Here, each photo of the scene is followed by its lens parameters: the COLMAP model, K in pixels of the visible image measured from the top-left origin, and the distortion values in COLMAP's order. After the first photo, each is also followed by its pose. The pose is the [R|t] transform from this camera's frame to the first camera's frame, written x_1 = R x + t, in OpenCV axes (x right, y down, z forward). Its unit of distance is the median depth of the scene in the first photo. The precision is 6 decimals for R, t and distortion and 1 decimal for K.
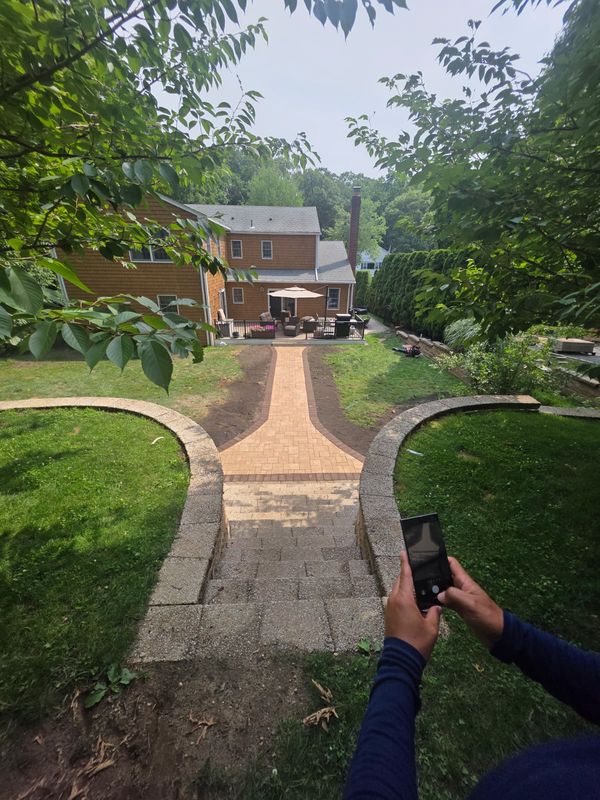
lens RADIAL K [[318.3, 0, 300.5], [0, 318.3, 400.3], [0, 0, 1]] dist [0.001061, -0.000545]
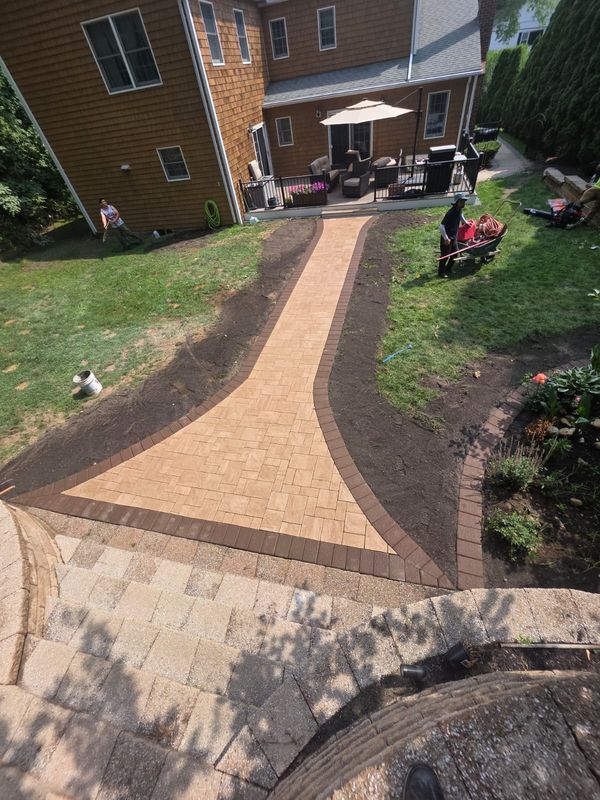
lens RADIAL K [[318.3, 0, 299.3], [0, 318.3, 399.3], [0, 0, 1]] dist [0.001061, -0.000545]
pose [[0.954947, 0.089966, -0.282810, 0.087919], [0.025150, 0.924983, 0.379176, -0.068517], [0.295707, -0.369206, 0.881047, 0.235403]]
